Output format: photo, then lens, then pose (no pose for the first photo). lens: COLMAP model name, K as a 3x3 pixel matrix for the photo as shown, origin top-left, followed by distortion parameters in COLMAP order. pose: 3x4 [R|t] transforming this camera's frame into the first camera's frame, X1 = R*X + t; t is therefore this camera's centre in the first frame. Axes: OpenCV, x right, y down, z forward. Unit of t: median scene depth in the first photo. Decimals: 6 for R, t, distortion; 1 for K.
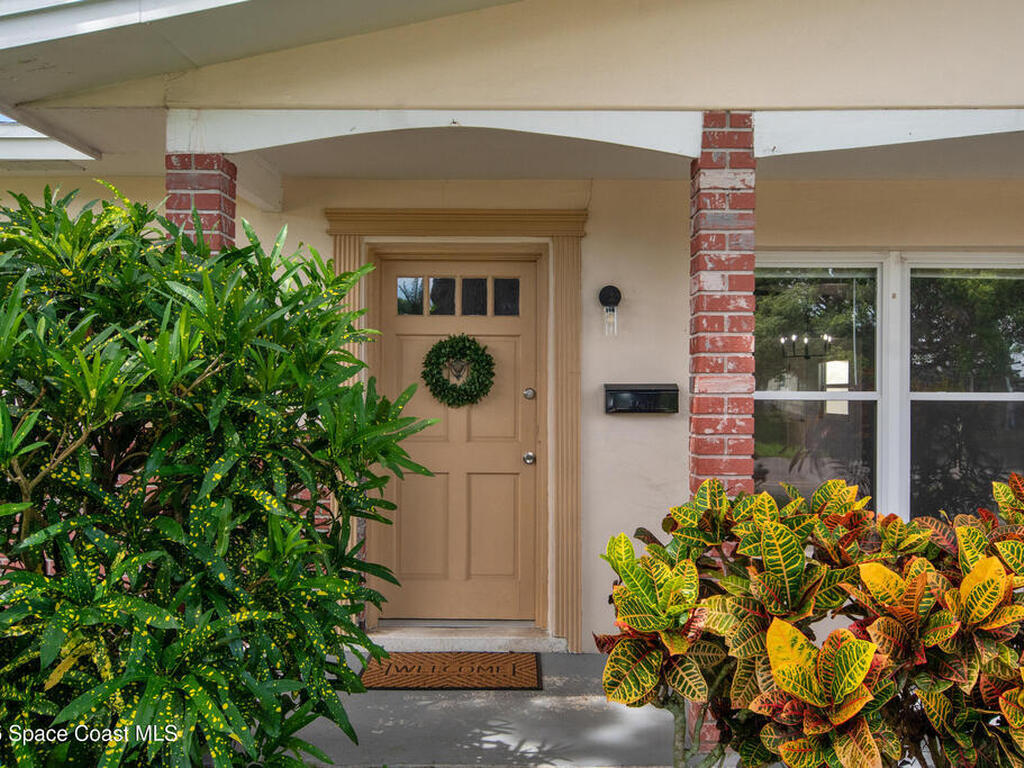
lens RADIAL K [[964.2, 0, 512.0], [0, 964.2, 384.0], [0, 0, 1]] dist [0.008143, 0.003316]
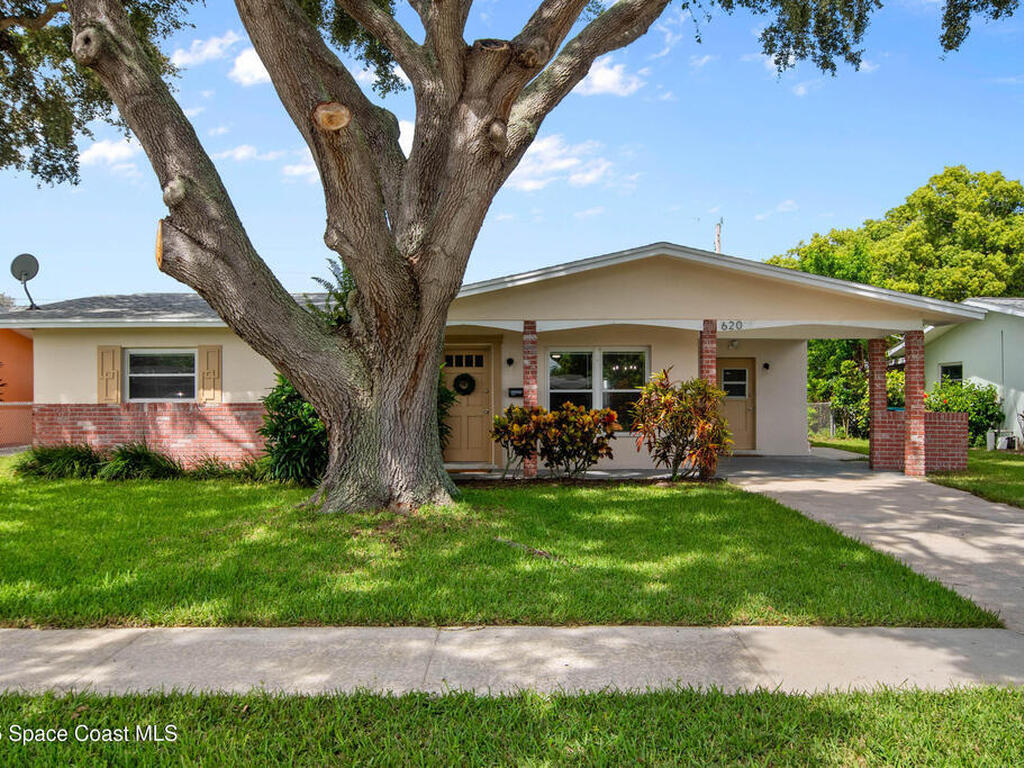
lens RADIAL K [[843.2, 0, 512.0], [0, 843.2, 384.0], [0, 0, 1]] dist [0.012540, 0.005359]
pose [[0.999927, -0.008929, 0.008116, 0.083355], [0.009054, 0.999838, -0.015581, 0.031080], [-0.007976, 0.015654, 0.999846, -1.869177]]
